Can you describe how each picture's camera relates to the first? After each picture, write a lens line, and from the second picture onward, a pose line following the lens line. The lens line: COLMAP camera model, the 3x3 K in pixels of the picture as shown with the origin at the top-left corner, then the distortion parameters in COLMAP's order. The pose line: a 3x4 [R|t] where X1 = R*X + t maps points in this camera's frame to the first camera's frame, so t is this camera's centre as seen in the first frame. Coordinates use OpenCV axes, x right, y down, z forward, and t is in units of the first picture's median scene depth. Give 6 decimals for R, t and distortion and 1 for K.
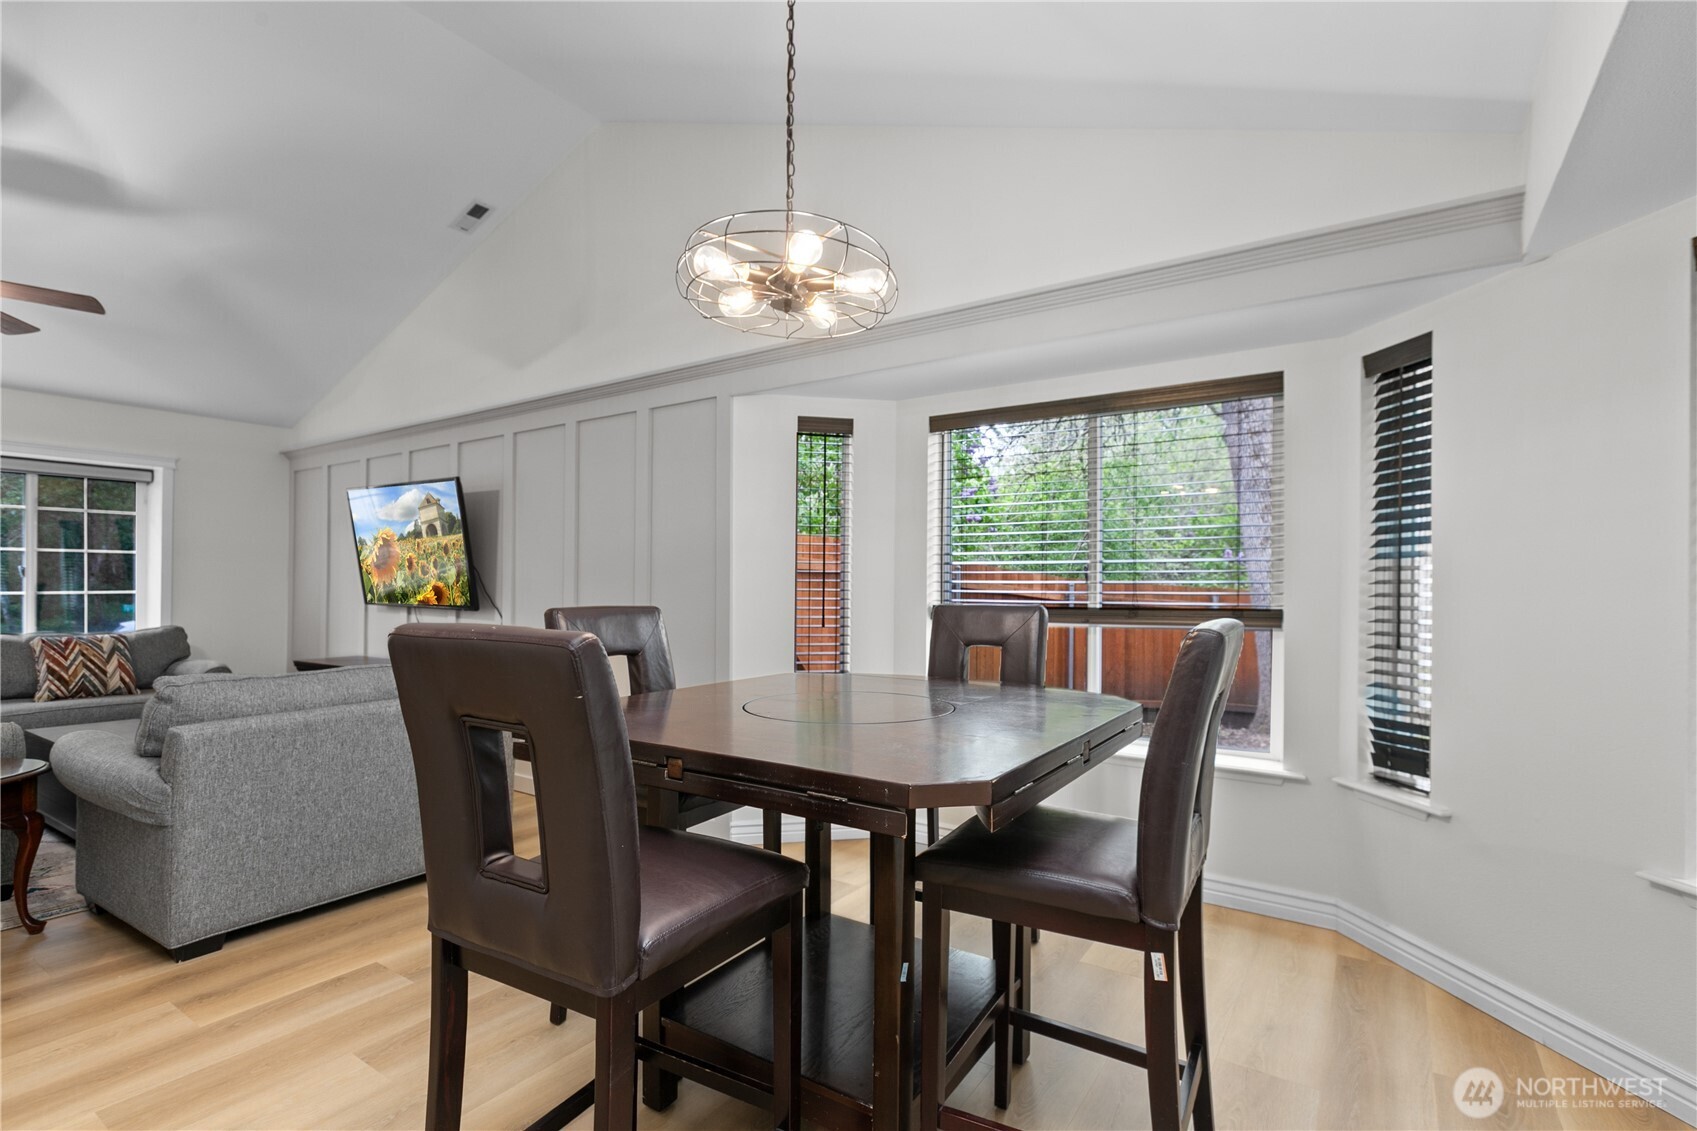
lens RADIAL K [[773.0, 0, 851.8], [0, 773.0, 576.4], [0, 0, 1]] dist [-0.004604, -0.000384]
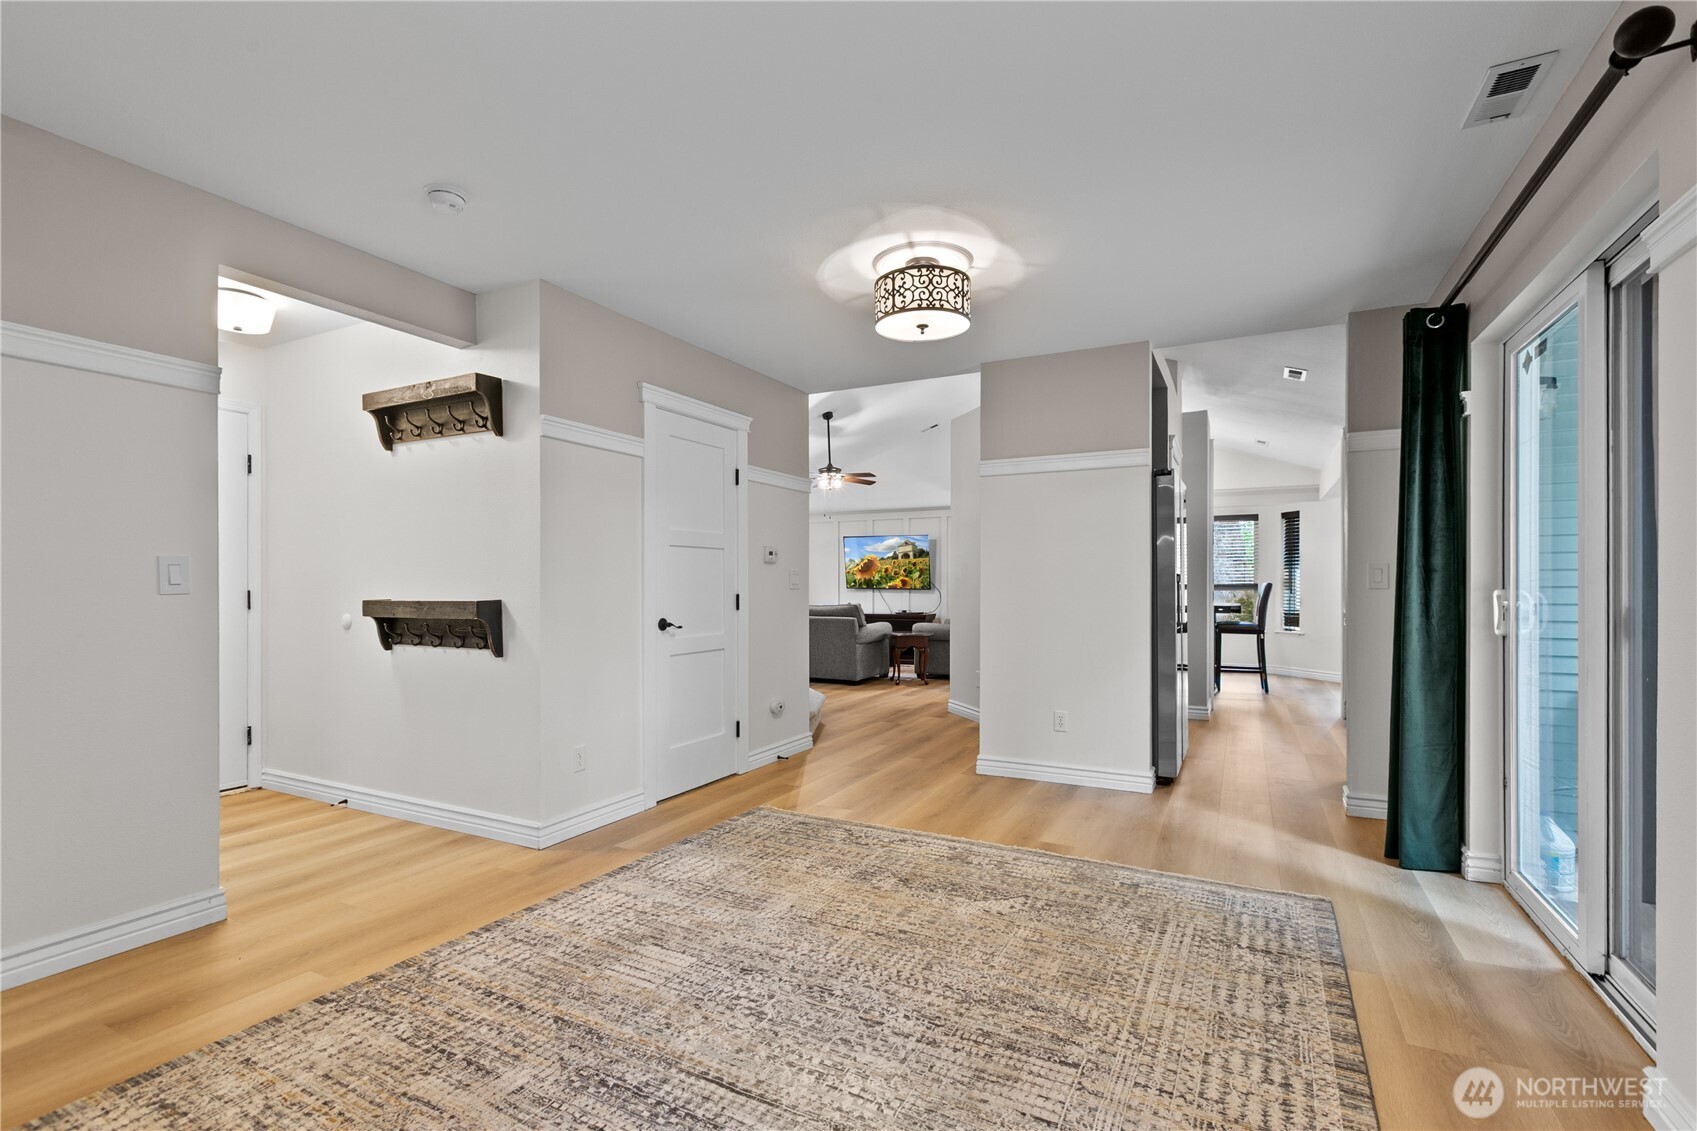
lens RADIAL K [[773.0, 0, 847.3], [0, 773.0, 573.4], [0, 0, 1]] dist [-0.004604, -0.000384]
pose [[0.995536, -0.004814, 0.094264, -1.128451], [0.004109, 0.999962, 0.007674, -0.029417], [-0.094297, -0.007252, 0.995518, -1.594280]]
